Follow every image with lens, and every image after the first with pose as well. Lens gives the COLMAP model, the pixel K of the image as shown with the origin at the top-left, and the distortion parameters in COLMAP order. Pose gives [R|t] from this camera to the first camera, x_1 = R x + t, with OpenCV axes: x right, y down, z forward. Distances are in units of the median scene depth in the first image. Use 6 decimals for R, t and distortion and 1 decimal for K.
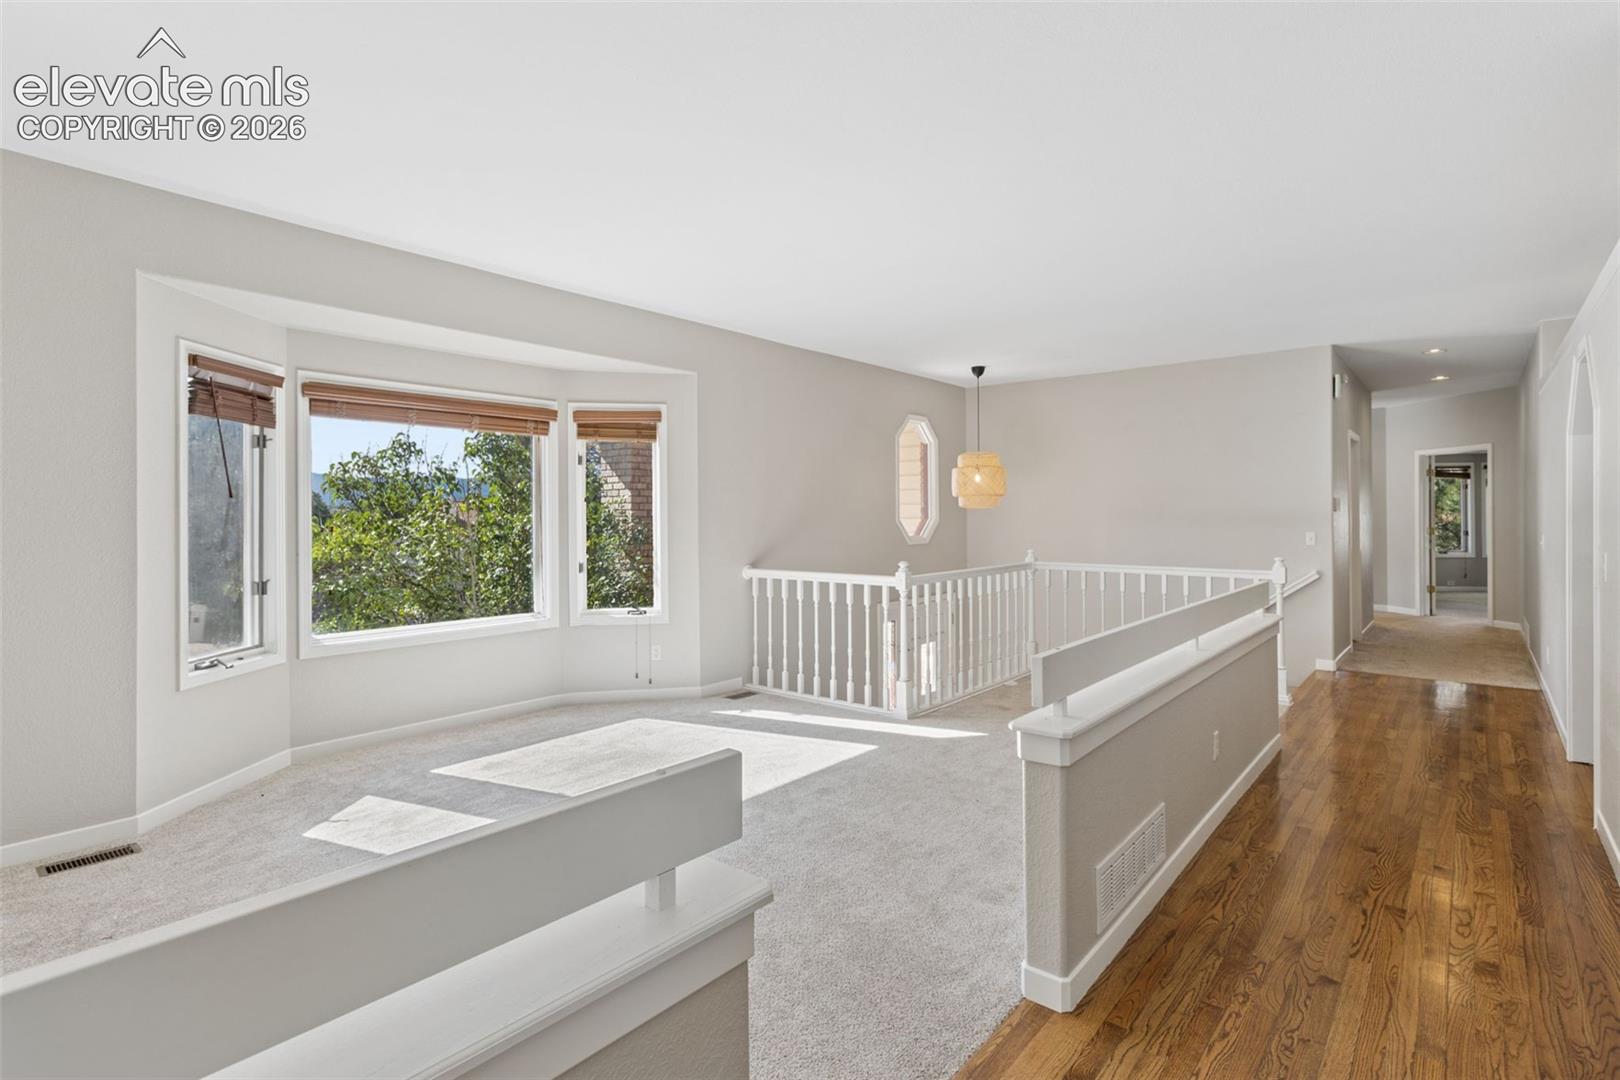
lens RADIAL K [[784.5, 0, 814.8], [0, 784.5, 525.7], [0, 0, 1]] dist [0.003649, -0.000056]
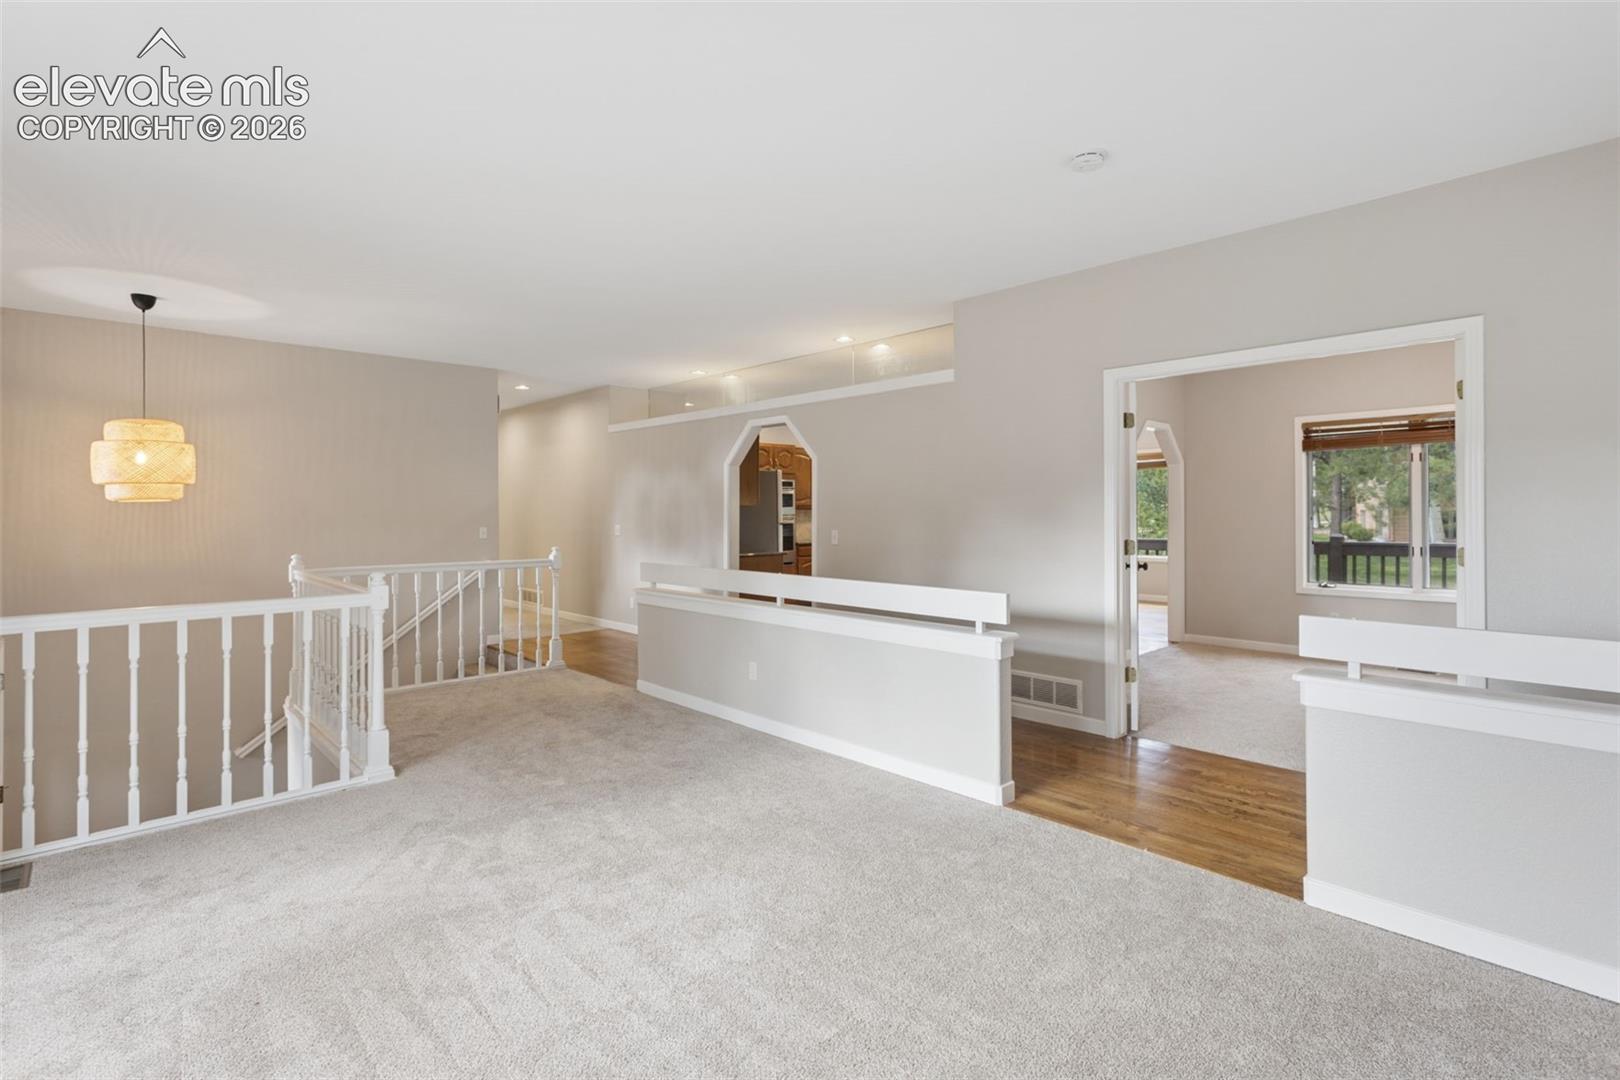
lens RADIAL K [[773.0, 0, 811.9], [0, 773.0, 513.2], [0, 0, 1]] dist [0.012663, 0.000019]
pose [[0.115920, 0.004504, 0.993248, -0.401543], [0.012746, 0.999901, -0.006022, -0.000840], [-0.993177, 0.013358, 0.115851, 0.343056]]
